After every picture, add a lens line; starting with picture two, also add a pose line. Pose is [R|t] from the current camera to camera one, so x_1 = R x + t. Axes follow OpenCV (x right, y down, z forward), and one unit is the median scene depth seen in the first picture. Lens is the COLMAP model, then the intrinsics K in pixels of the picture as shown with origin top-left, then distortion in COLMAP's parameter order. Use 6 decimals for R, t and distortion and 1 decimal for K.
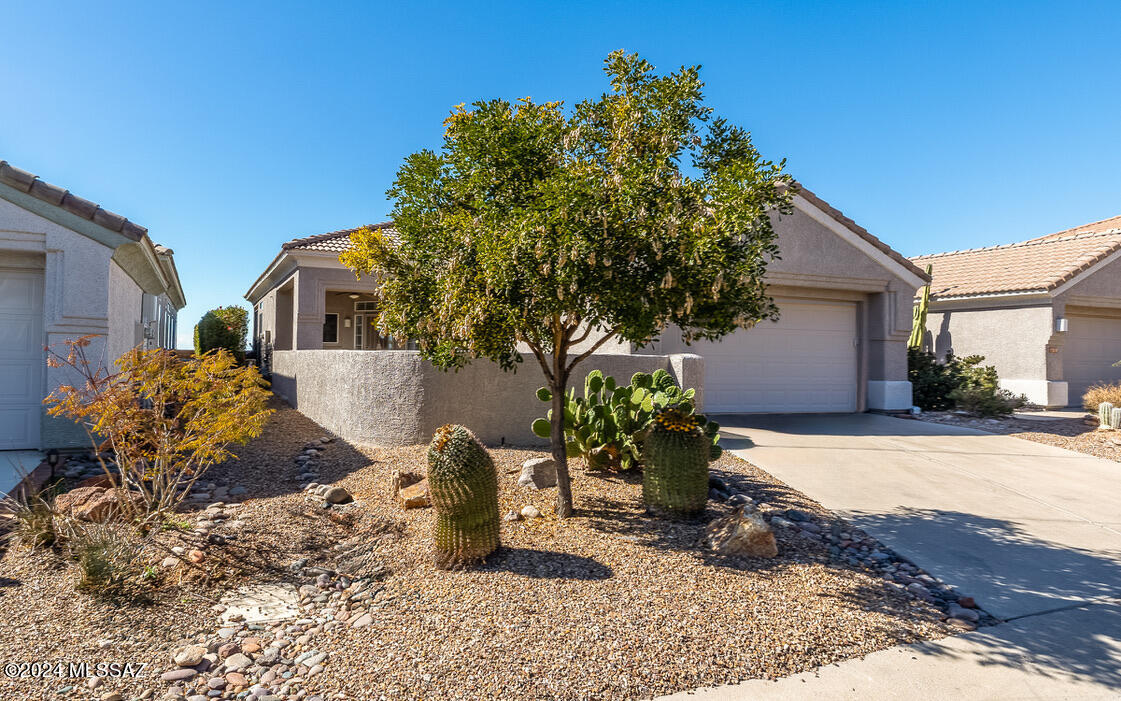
lens RADIAL K [[758.7, 0, 560.5], [0, 758.7, 350.5], [0, 0, 1]] dist [-0.011386, -0.001118]
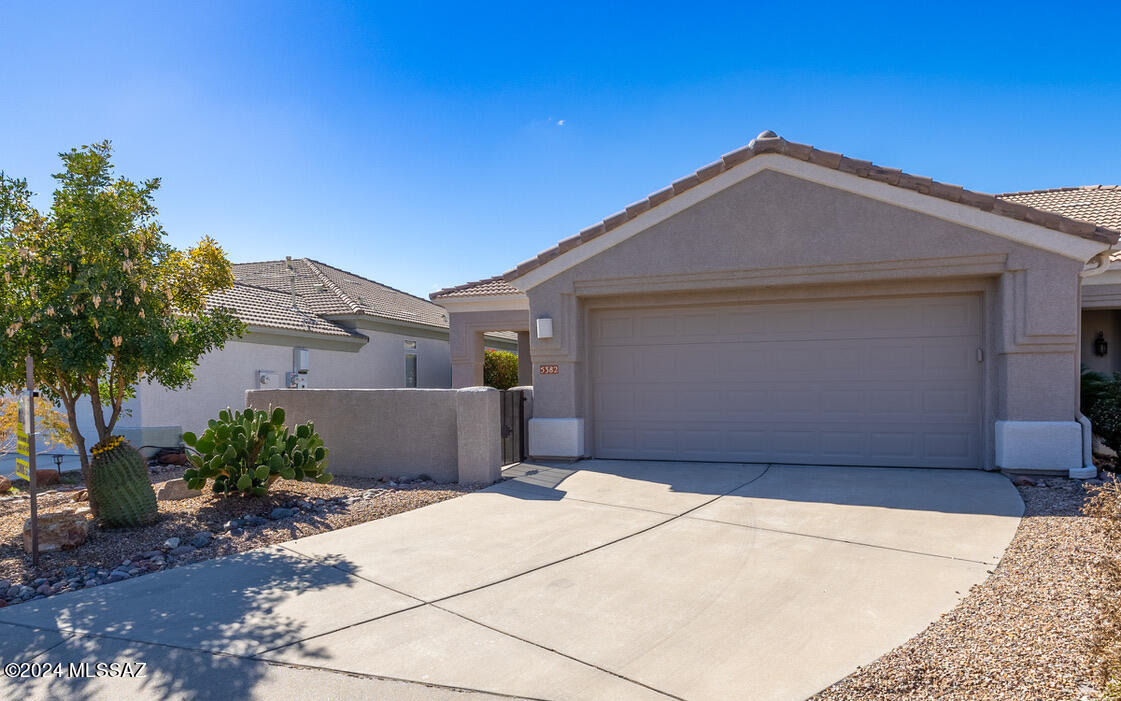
lens RADIAL K [[924.8, 0, 558.2], [0, 924.8, 412.7], [0, 0, 1]] dist [-0.000484, 0.003825]
pose [[0.652069, 0.002139, -0.758157, 0.752879], [0.022218, 0.999513, 0.021929, 0.009658], [0.757834, -0.031144, 0.651703, 0.249387]]
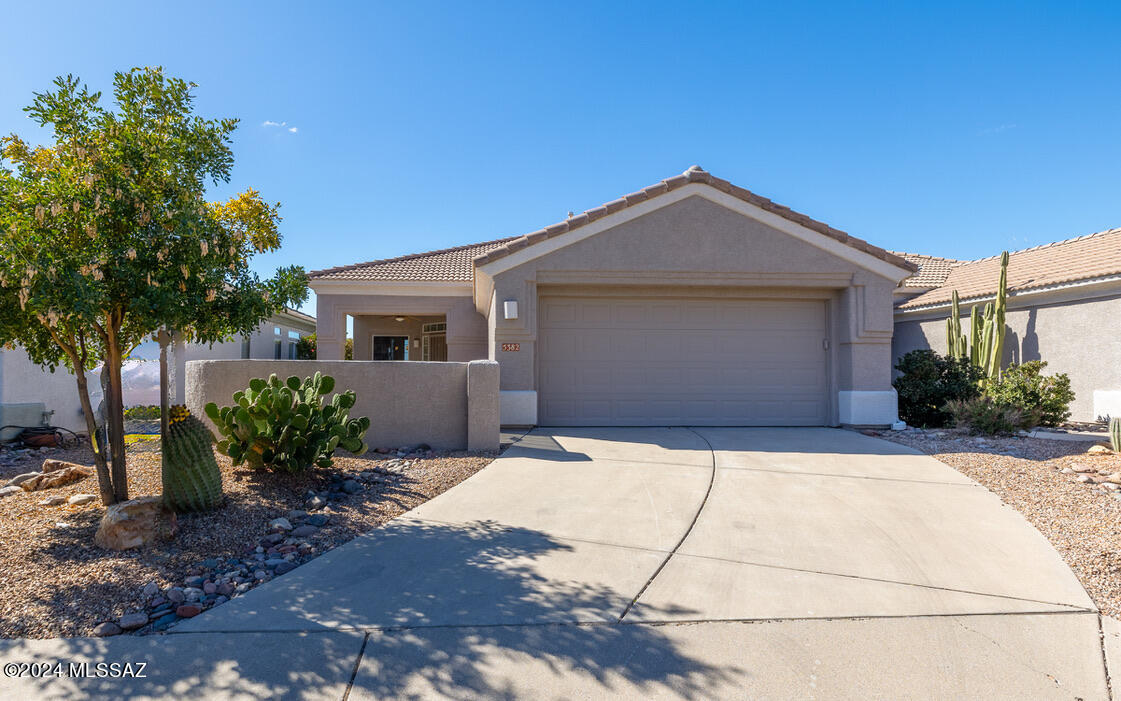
lens RADIAL K [[758.7, 0, 560.5], [0, 758.7, 350.5], [0, 0, 1]] dist [-0.011386, -0.001118]
pose [[0.936901, -0.025517, -0.348663, 0.418310], [0.014327, 0.999297, -0.034635, 0.019830], [0.349302, 0.027455, 0.936608, 0.082588]]
